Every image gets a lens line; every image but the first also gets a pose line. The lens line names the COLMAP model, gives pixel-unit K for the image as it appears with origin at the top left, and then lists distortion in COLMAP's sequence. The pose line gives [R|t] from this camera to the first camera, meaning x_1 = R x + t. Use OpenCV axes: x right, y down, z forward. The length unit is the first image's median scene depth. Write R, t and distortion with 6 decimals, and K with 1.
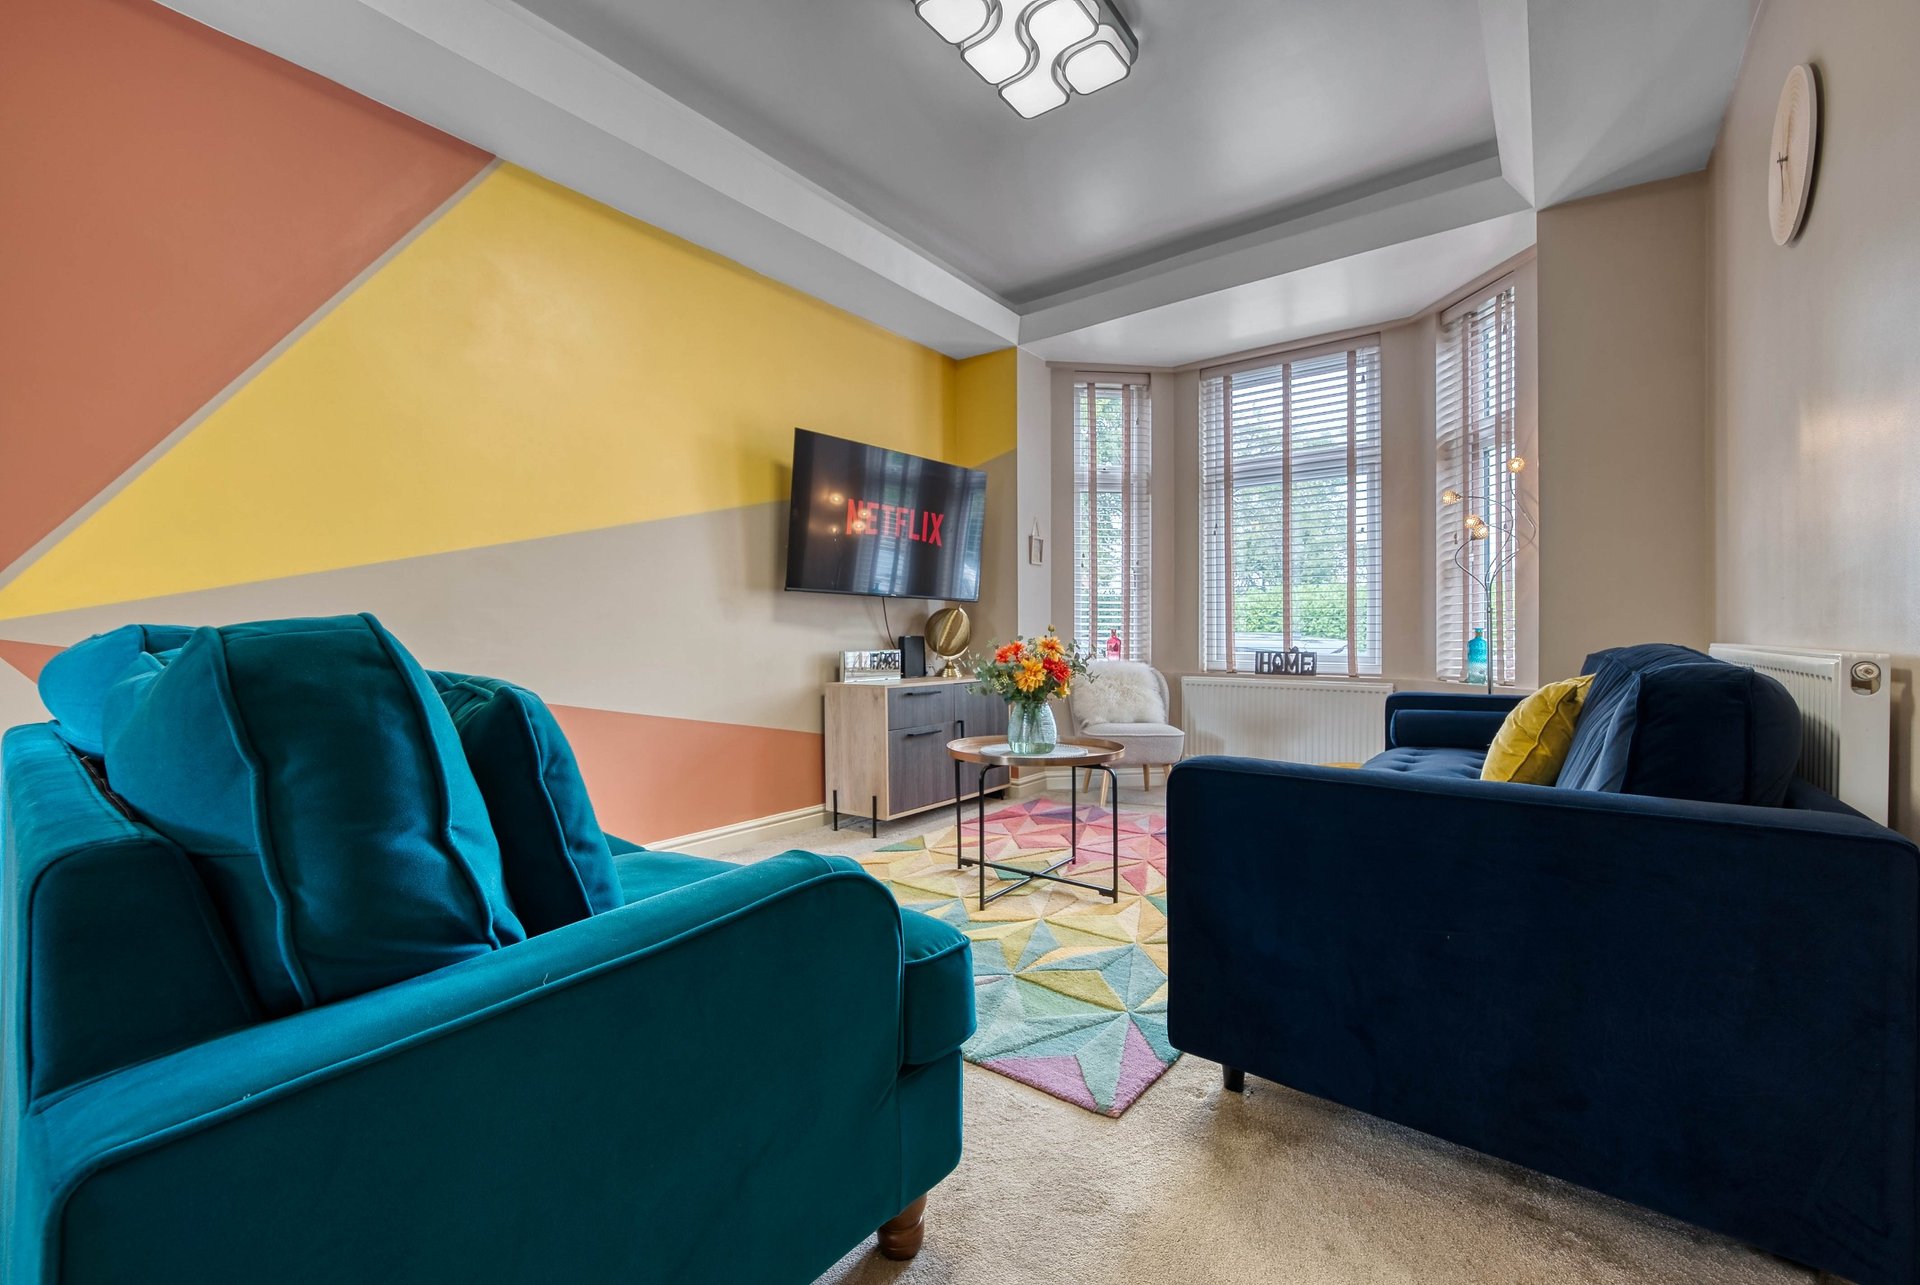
lens RADIAL K [[779.4, 0, 965.6], [0, 779.4, 638.9], [0, 0, 1]] dist [-0.010795, 0.000182]
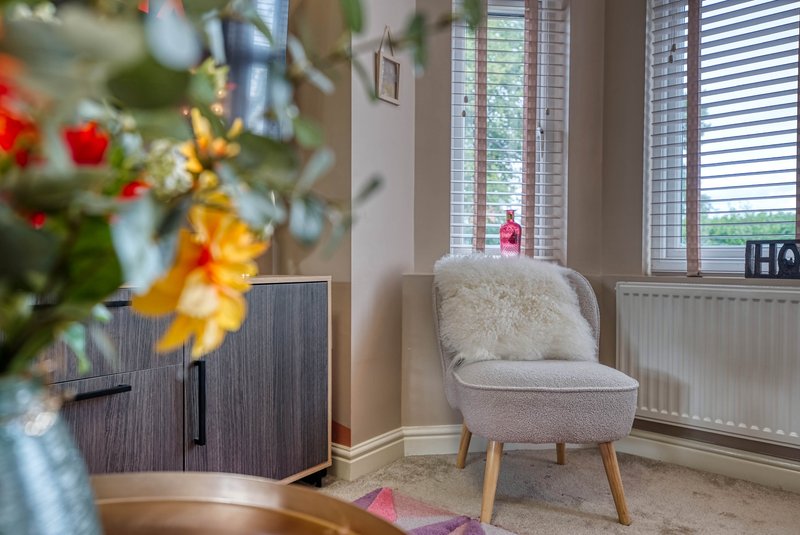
lens RADIAL K [[529.3, 0, 399.1], [0, 529.3, 261.9], [0, 0, 1]] dist [0.048029, 0.000268]
pose [[0.999509, 0.003963, -0.031087, 0.110347], [-0.003909, 0.999991, 0.001778, 0.031697], [0.031094, -0.001656, 0.999515, 0.548514]]
